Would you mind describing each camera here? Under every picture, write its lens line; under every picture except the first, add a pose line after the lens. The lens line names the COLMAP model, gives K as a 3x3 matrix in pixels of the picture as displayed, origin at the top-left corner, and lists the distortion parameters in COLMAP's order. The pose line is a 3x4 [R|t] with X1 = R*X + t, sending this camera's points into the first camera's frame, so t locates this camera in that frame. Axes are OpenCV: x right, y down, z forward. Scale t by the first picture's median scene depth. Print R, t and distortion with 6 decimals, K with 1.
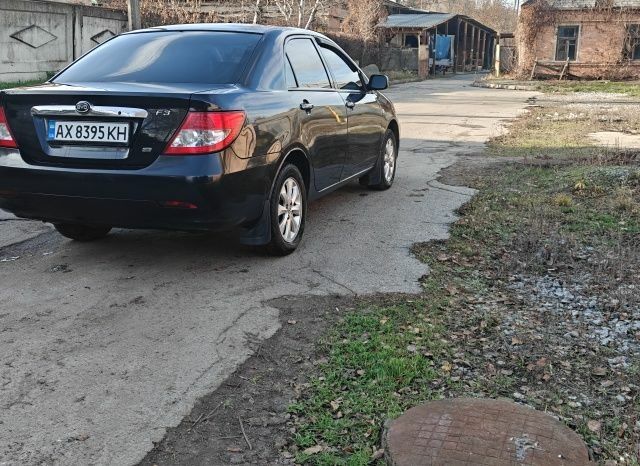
lens RADIAL K [[755.1, 0, 335.5], [0, 755.1, 217.9], [0, 0, 1]] dist [0.019032, 0.000000]
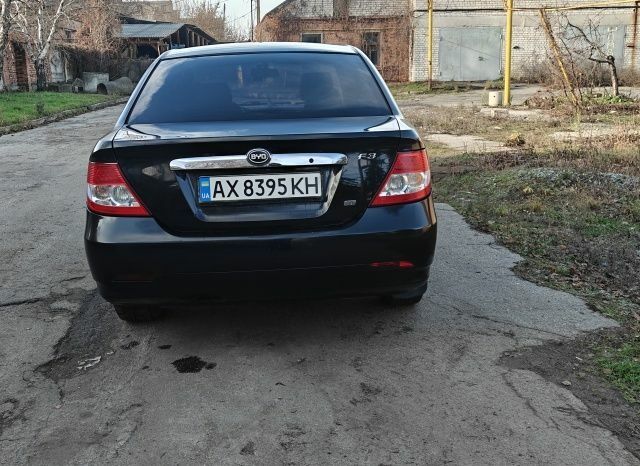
lens RADIAL K [[755.1, 0, 296.2], [0, 755.1, 182.3], [0, 0, 1]] dist [0.019032, 0.000000]
pose [[0.922351, -0.088611, 0.376053, -0.589528], [0.108545, 0.993573, -0.032109, -0.089222], [-0.370791, 0.070434, 0.926041, 0.254098]]
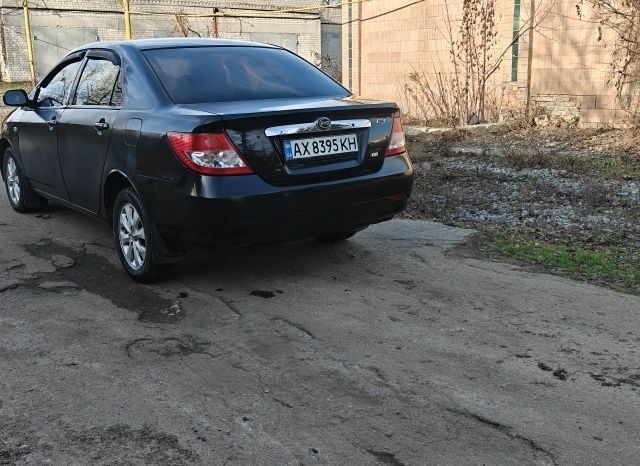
lens RADIAL K [[755.1, 0, 318.1], [0, 755.1, 232.9], [0, 0, 1]] dist [0.019032, 0.000000]
pose [[0.533556, -0.200436, 0.821671, -1.212970], [0.185153, 0.975628, 0.117762, -0.120940], [-0.825249, 0.089303, 0.557664, 0.432341]]
